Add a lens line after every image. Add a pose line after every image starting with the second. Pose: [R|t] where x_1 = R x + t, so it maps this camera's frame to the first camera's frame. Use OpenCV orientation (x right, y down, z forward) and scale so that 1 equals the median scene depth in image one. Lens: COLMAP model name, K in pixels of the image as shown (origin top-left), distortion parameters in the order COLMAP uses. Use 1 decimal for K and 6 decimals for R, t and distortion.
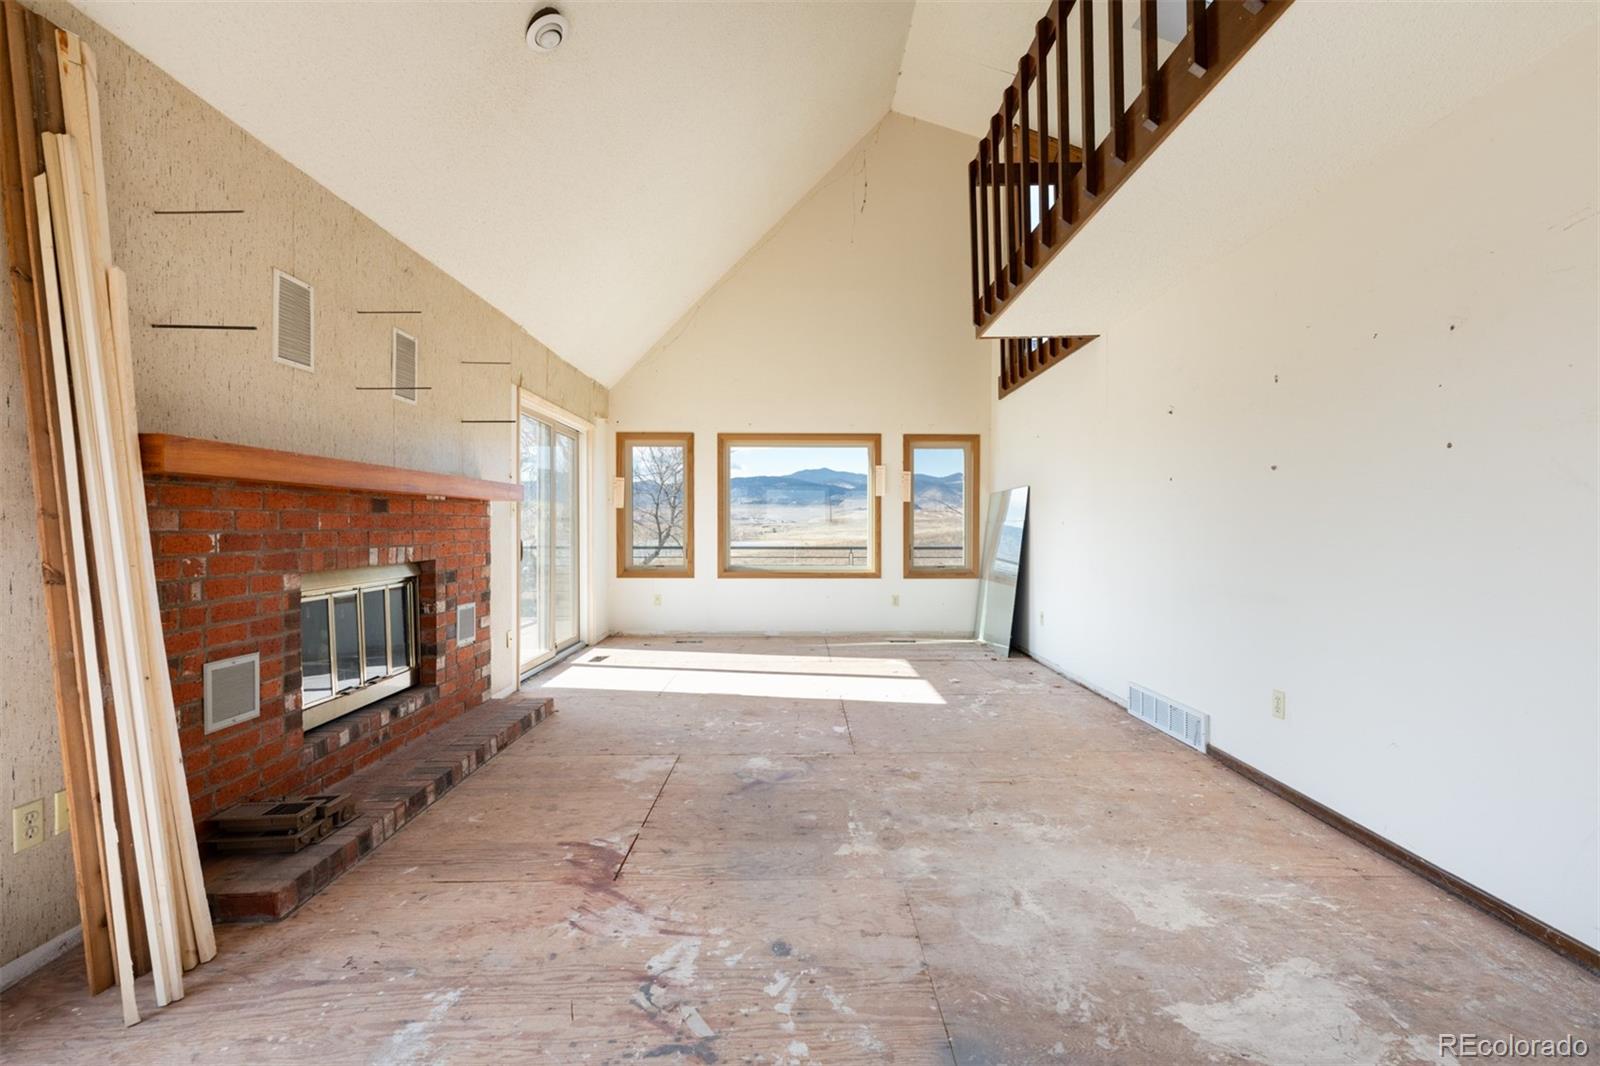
lens RADIAL K [[704.2, 0, 803.1], [0, 704.2, 534.1], [0, 0, 1]] dist [-0.004596, -0.000486]
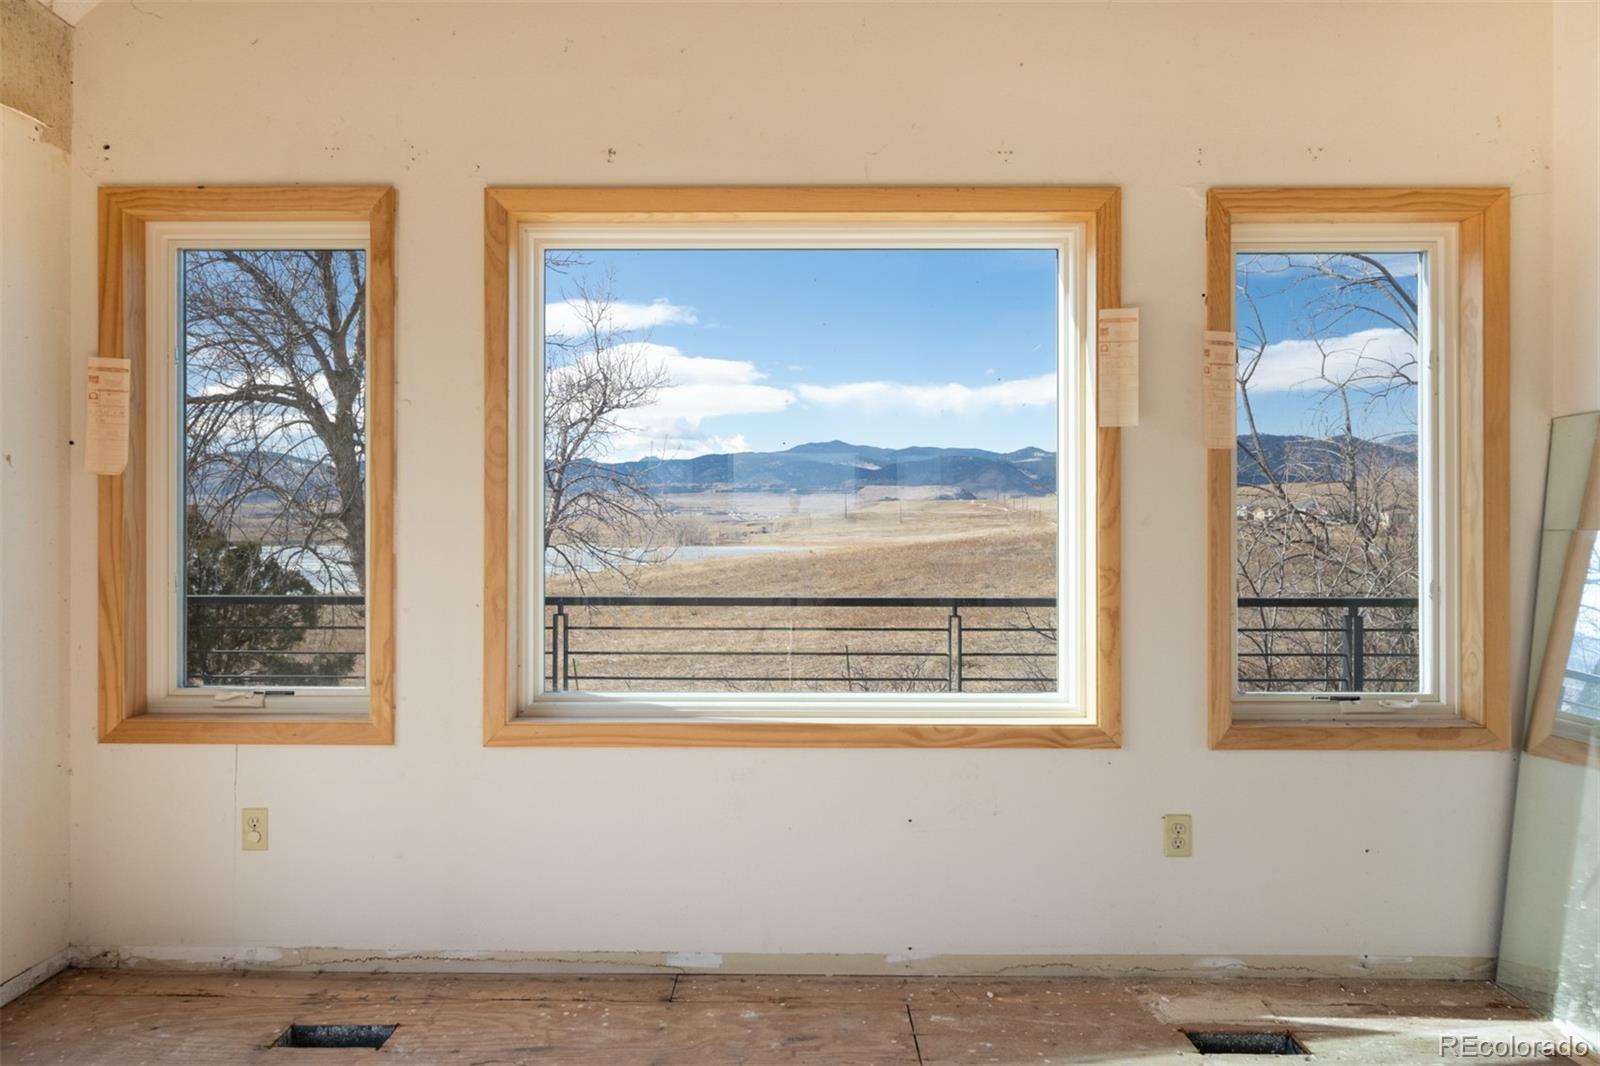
lens RADIAL K [[1009.9, 0, 787.3], [0, 1009.9, 524.2], [0, 0, 1]] dist [-0.003464, 0.002775]
pose [[0.999844, -0.000613, -0.017665, -0.009059], [0.000415, 0.999937, -0.011229, -0.031771], [0.017671, 0.011220, 0.999781, 1.345345]]
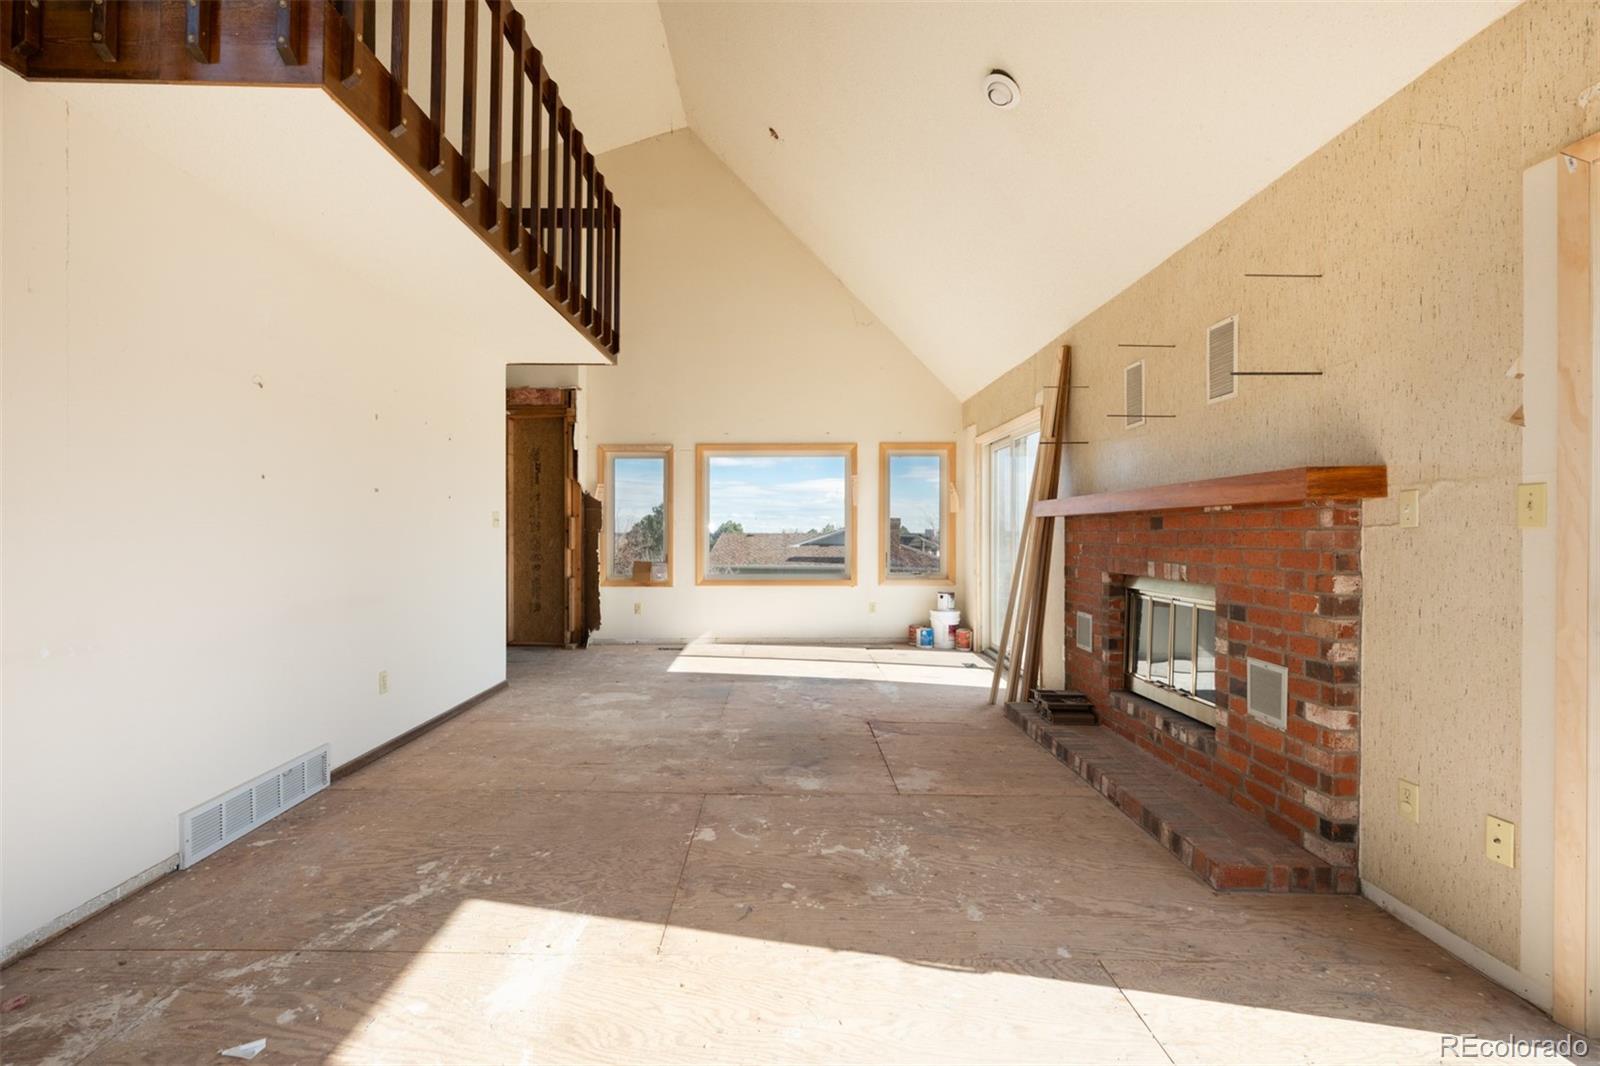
lens RADIAL K [[704.2, 0, 803.8], [0, 704.2, 529.8], [0, 0, 1]] dist [-0.004596, -0.000486]
pose [[-0.999763, -0.004409, -0.021332, -0.031767], [-0.004556, 0.999966, 0.006865, -0.033227], [0.021301, 0.006960, -0.999749, 1.942041]]
